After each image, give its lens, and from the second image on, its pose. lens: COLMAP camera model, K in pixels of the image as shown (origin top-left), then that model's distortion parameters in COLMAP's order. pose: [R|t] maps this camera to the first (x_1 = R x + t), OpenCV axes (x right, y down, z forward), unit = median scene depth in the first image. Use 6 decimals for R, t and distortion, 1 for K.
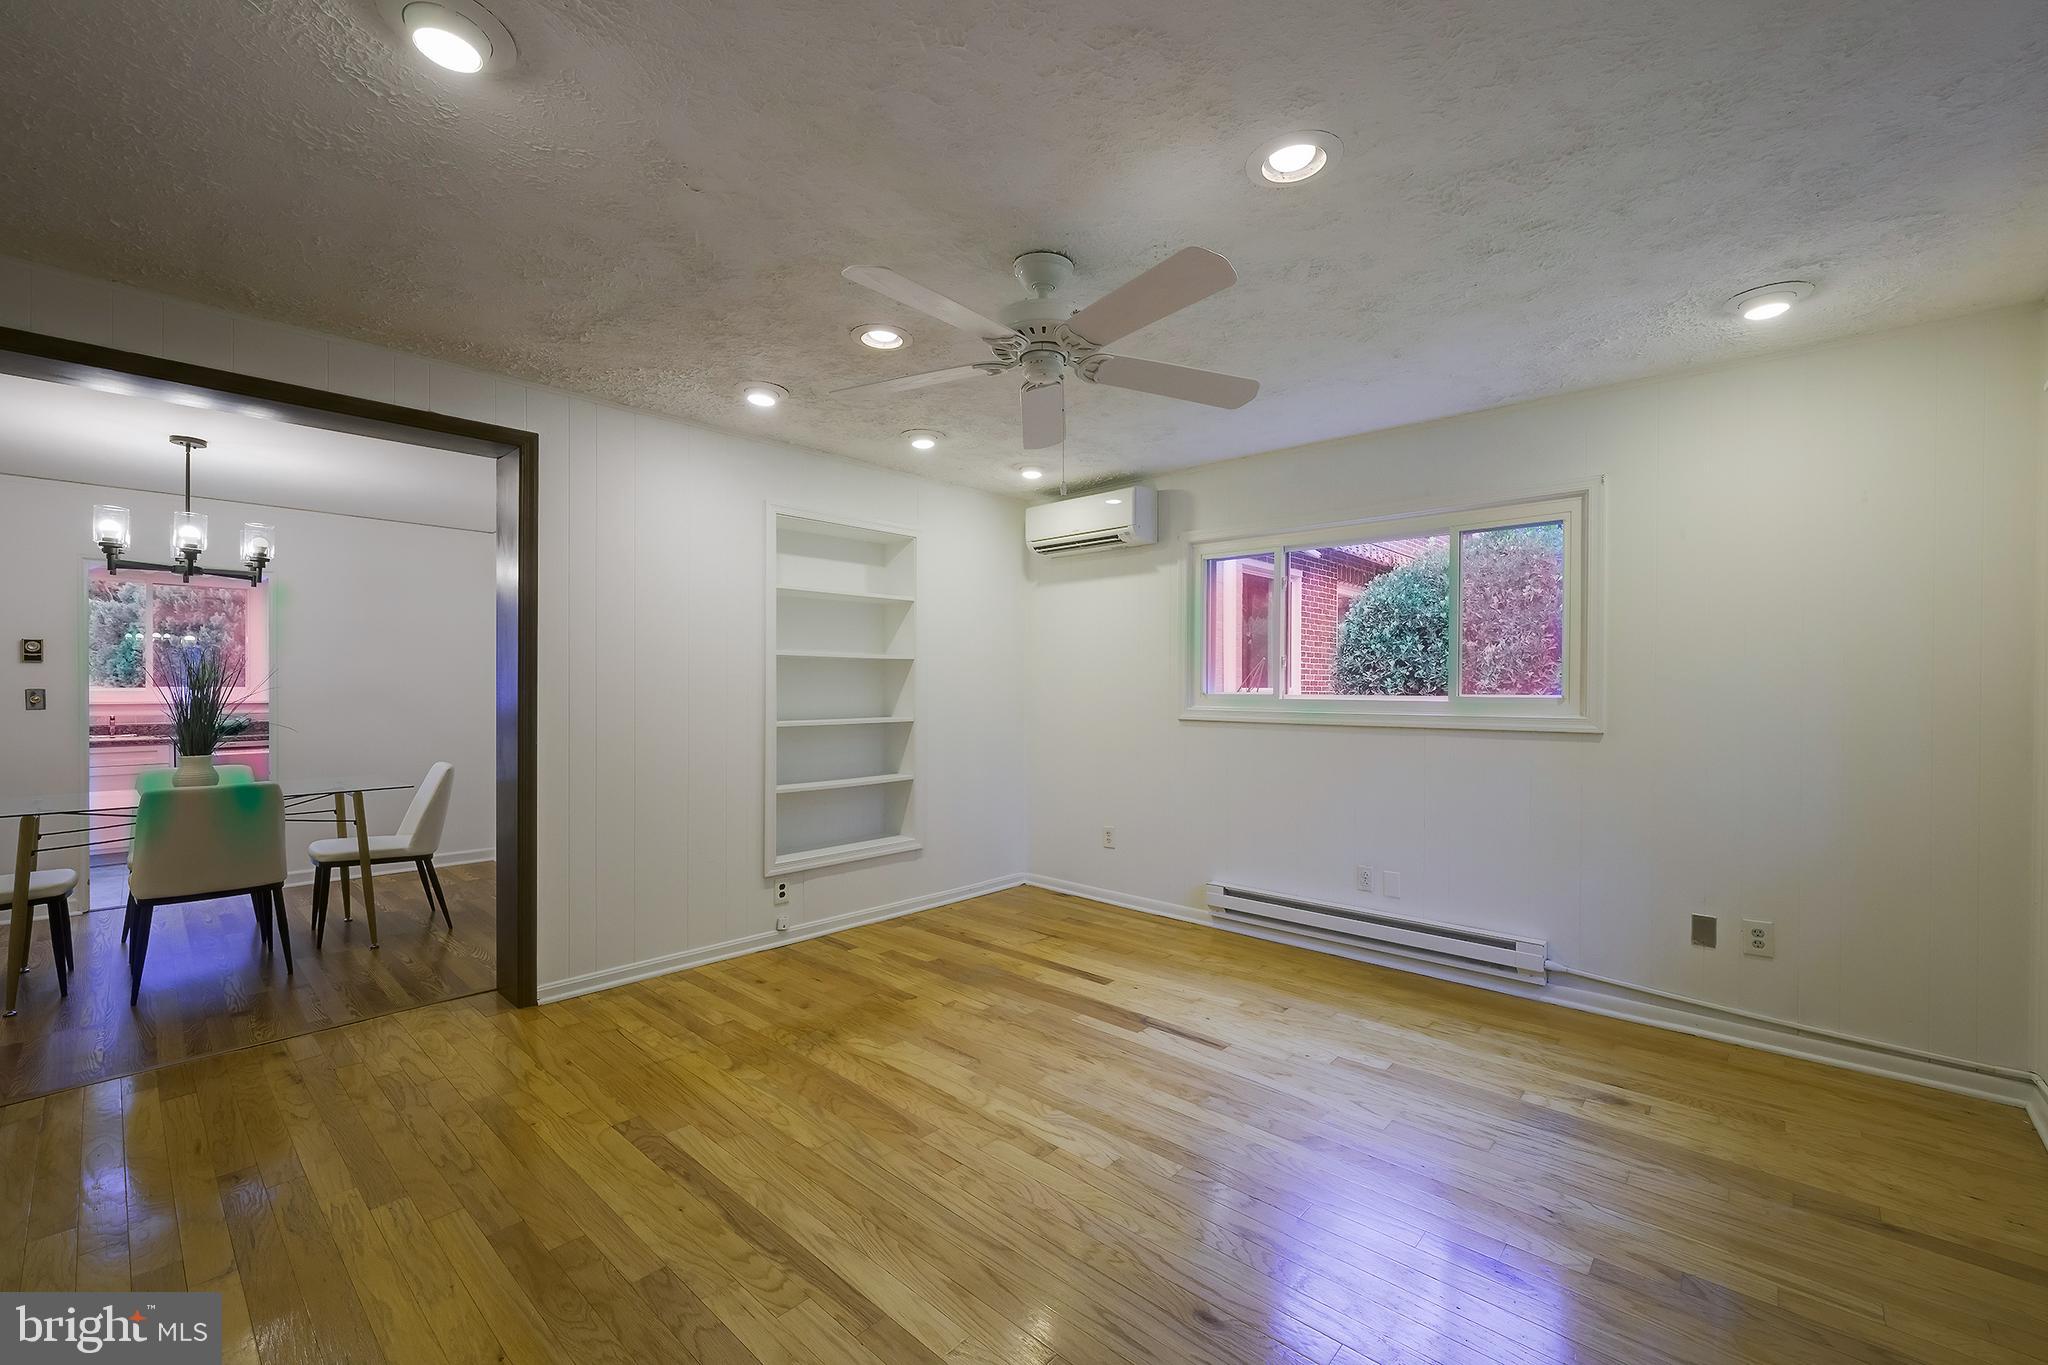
lens RADIAL K [[828.8, 0, 1023.8], [0, 828.8, 689.0], [0, 0, 1]] dist [0.001627, 0.000095]
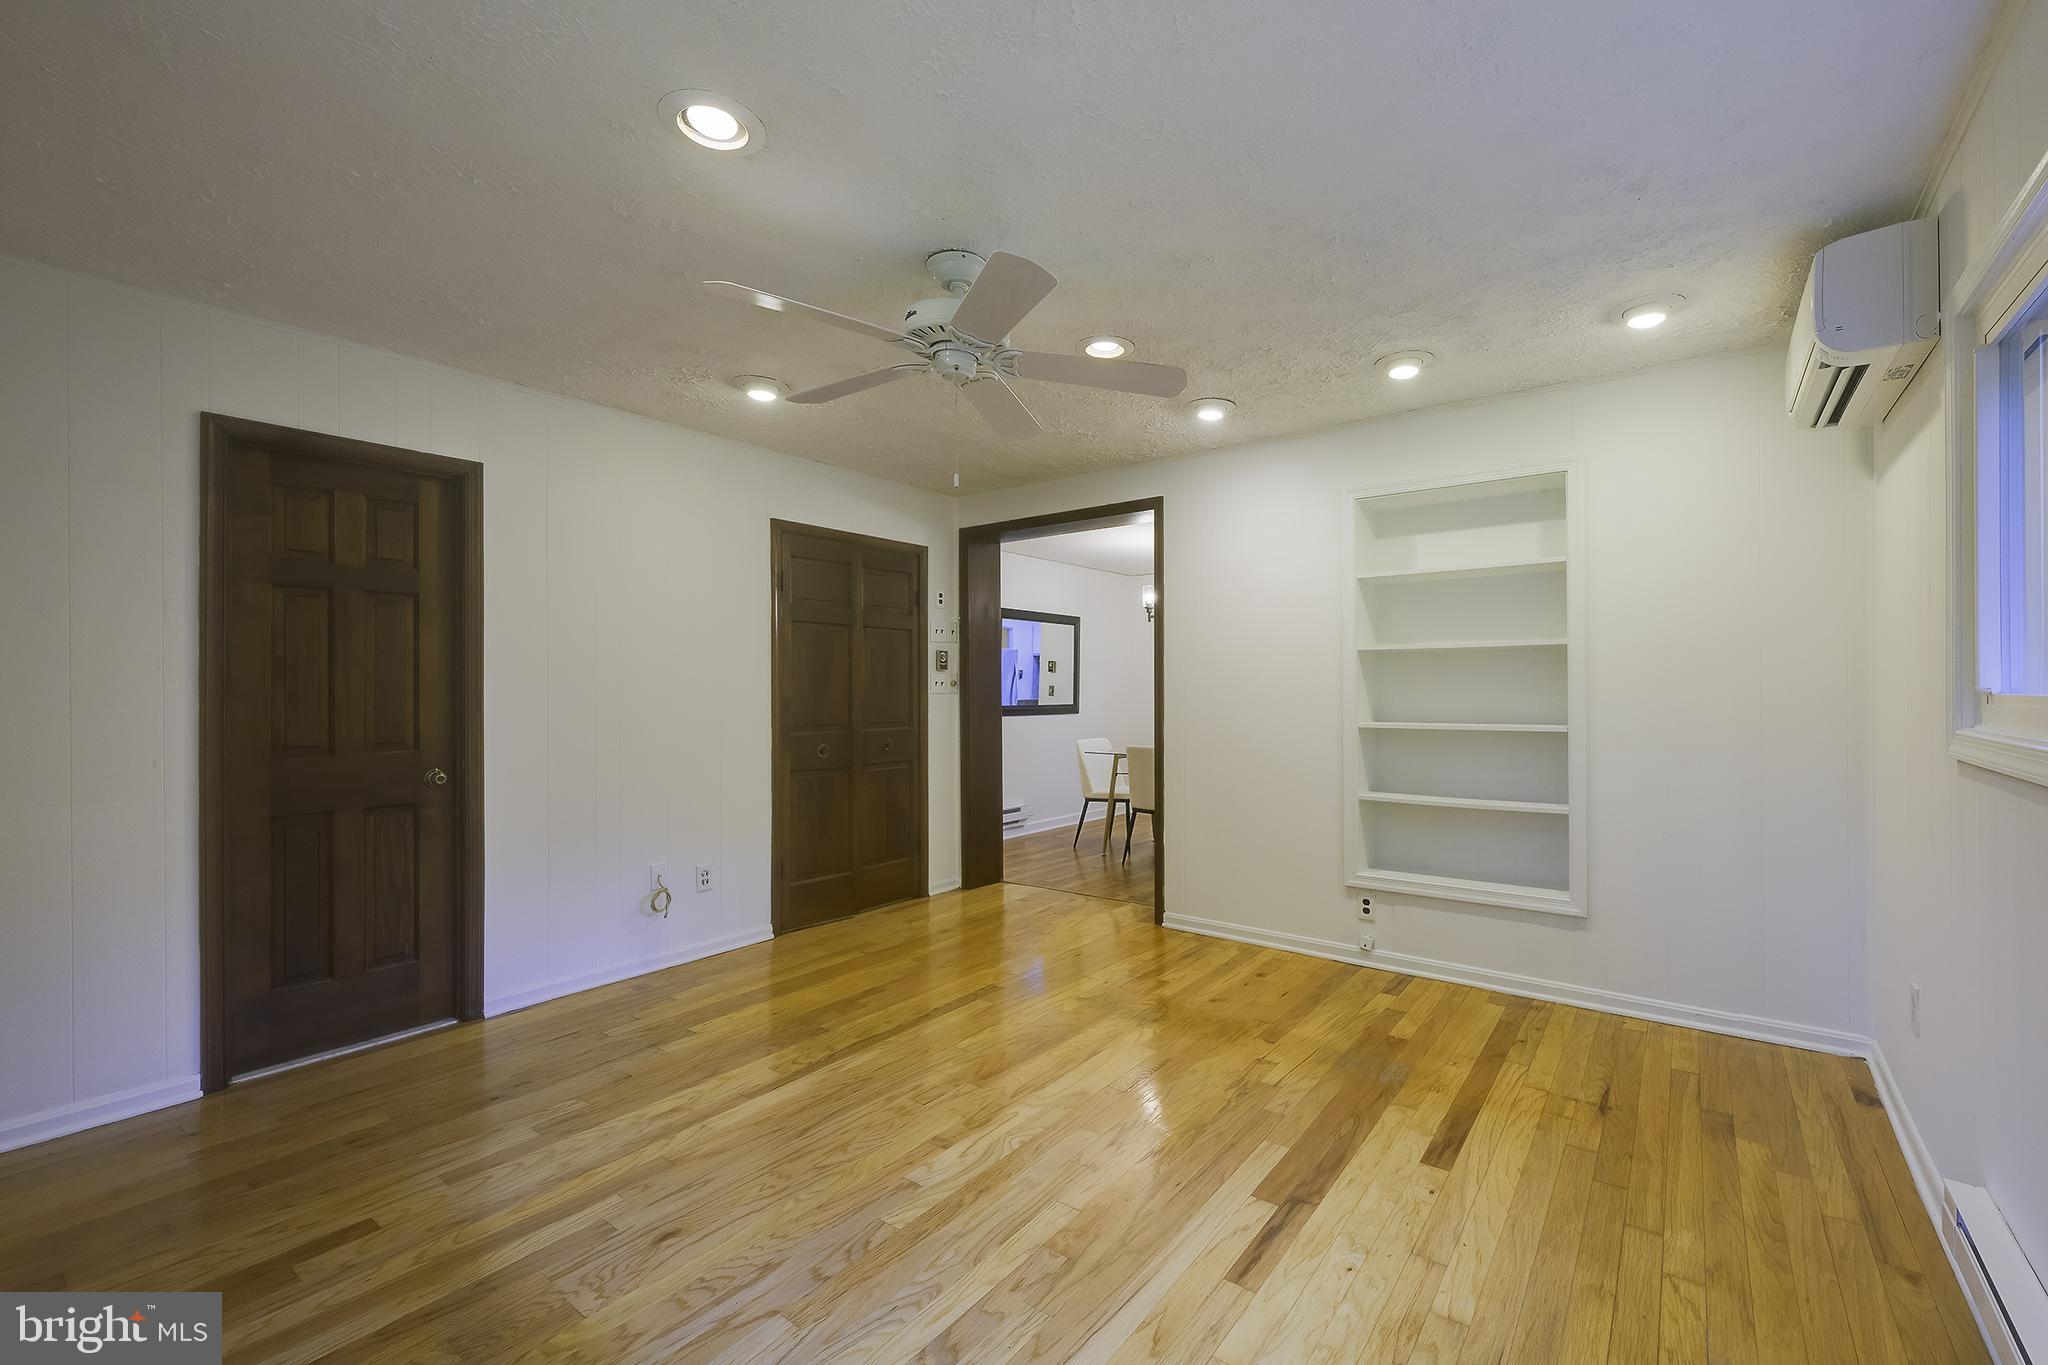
lens RADIAL K [[828.8, 0, 1095.3], [0, 828.8, 684.0], [0, 0, 1]] dist [0.001627, 0.000095]
pose [[0.134588, -0.010580, -0.990845, 0.609892], [0.000941, 0.999944, -0.010549, 0.006394], [0.990901, 0.000487, 0.134591, 0.607232]]
